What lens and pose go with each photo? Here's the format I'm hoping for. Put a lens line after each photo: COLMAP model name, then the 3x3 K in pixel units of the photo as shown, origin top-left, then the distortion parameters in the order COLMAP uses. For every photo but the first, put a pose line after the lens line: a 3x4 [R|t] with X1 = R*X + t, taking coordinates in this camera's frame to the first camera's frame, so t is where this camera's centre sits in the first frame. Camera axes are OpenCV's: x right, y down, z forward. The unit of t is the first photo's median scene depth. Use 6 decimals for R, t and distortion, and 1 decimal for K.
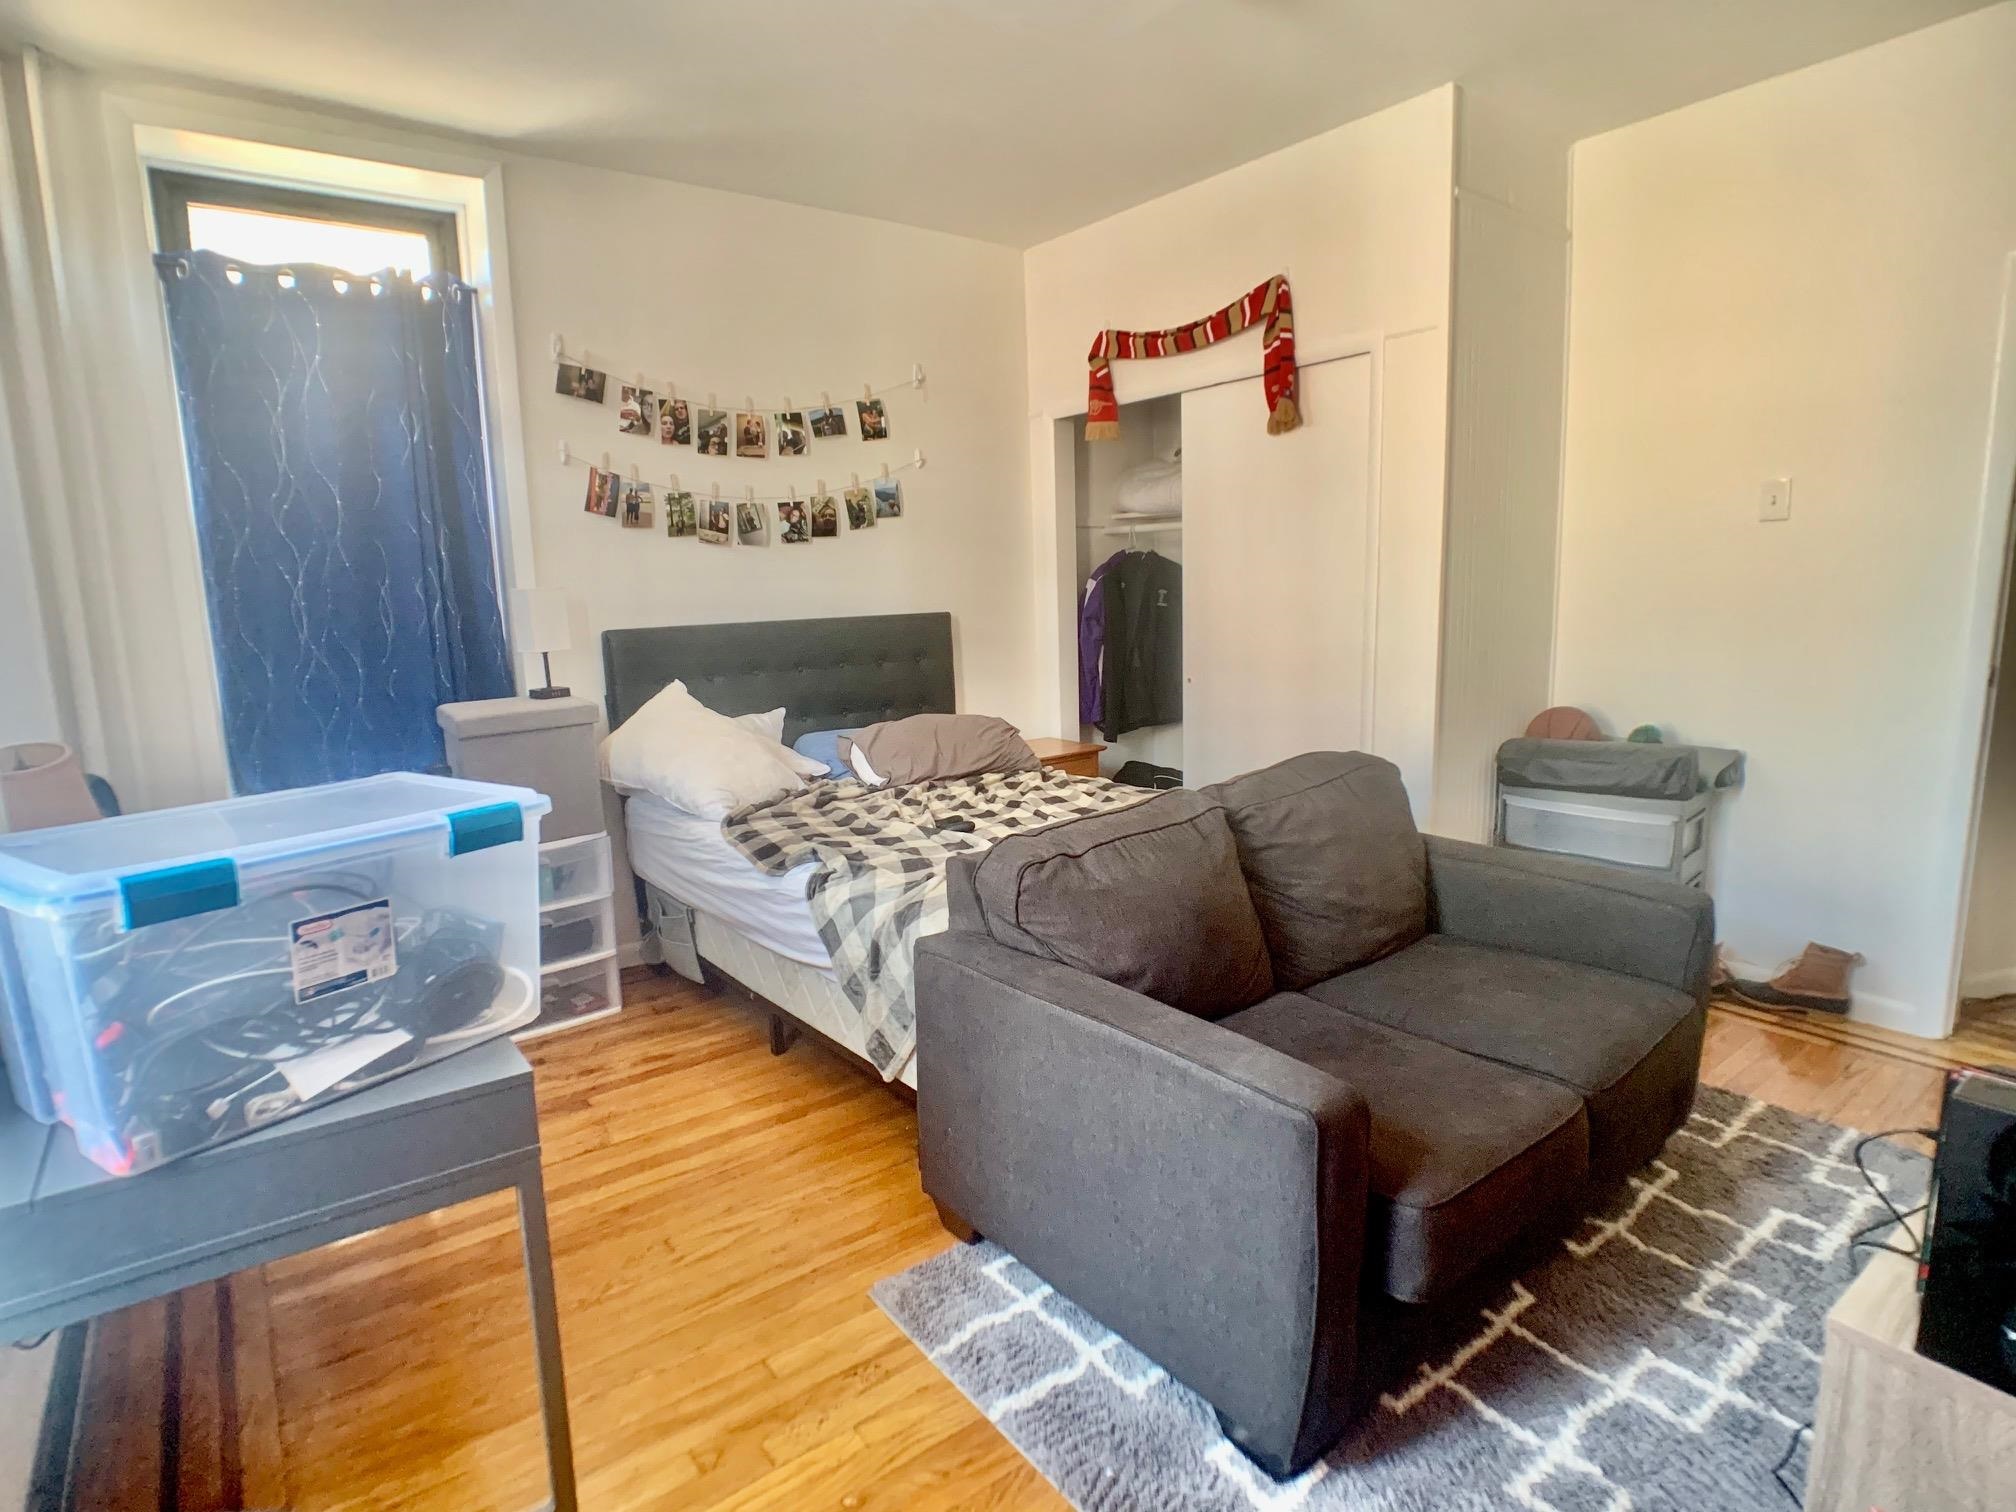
lens RADIAL K [[1071.9, 0, 992.0], [0, 1071.9, 751.3], [0, 0, 1]] dist [-0.017833, 0.002237]
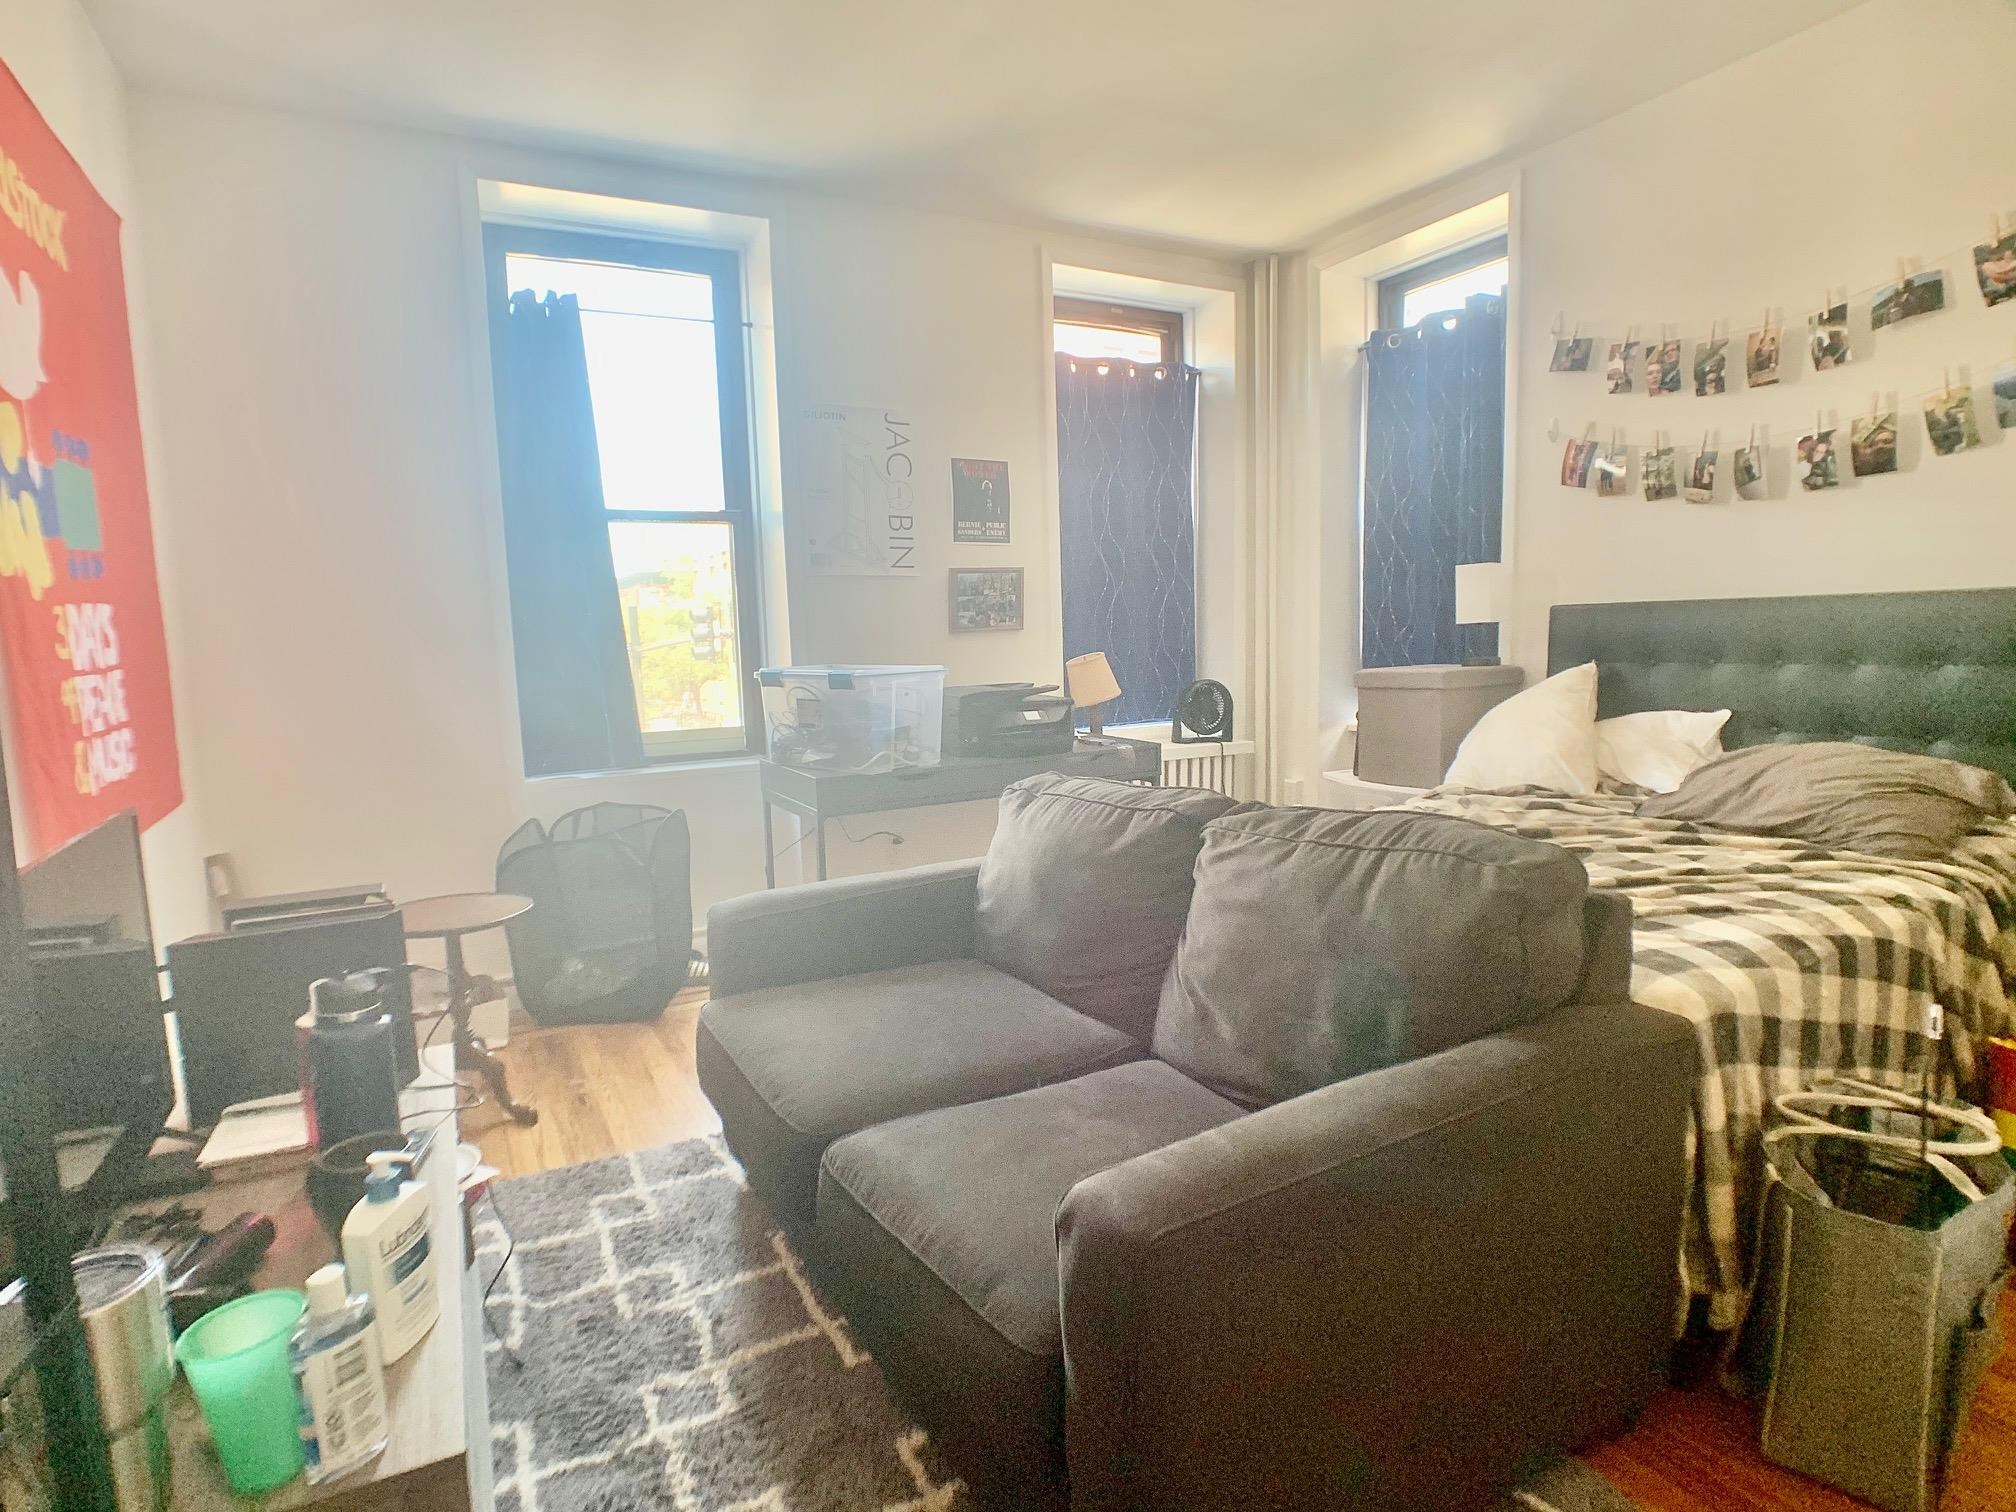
lens RADIAL K [[1071.9, 0, 992.0], [0, 1071.9, 751.3], [0, 0, 1]] dist [-0.017833, 0.002237]
pose [[-0.157380, 0.150349, -0.976026, 0.681648], [-0.113745, 0.979005, 0.169149, -0.084769], [0.980966, 0.137639, -0.136974, 0.617124]]
